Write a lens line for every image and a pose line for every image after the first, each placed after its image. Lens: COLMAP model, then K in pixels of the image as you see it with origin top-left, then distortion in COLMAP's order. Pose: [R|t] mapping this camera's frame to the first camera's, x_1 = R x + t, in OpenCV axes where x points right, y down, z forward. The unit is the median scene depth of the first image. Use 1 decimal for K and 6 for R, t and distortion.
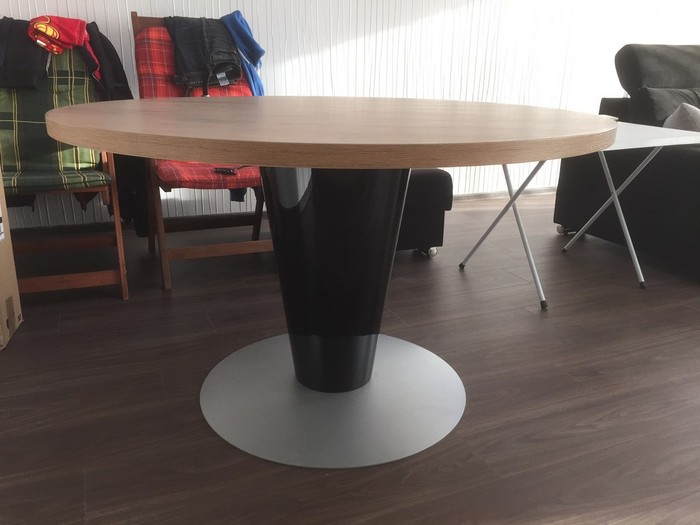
lens RADIAL K [[600.8, 0, 351.2], [0, 600.8, 259.6], [0, 0, 1]] dist [0.082018, -0.103600]
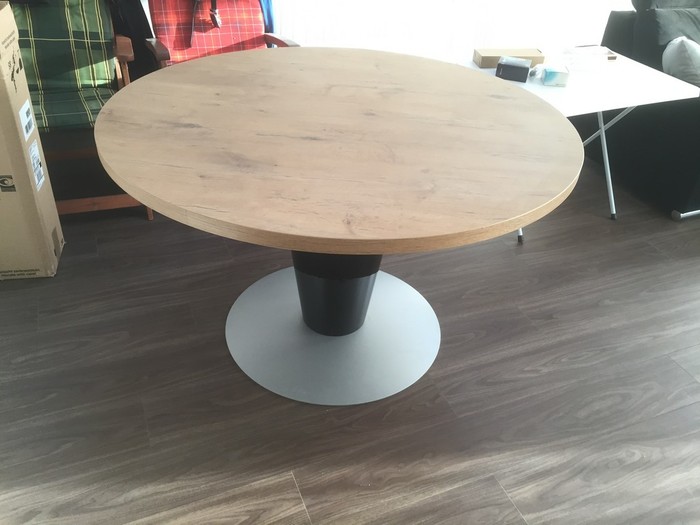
lens RADIAL K [[600.8, 0, 351.2], [0, 600.8, 259.6], [0, 0, 1]] dist [0.082018, -0.103600]
pose [[0.999275, 0.037491, 0.006572, -0.006431], [-0.037823, 0.958782, 0.281616, -0.254597], [0.004257, -0.281660, 0.959505, -0.128725]]
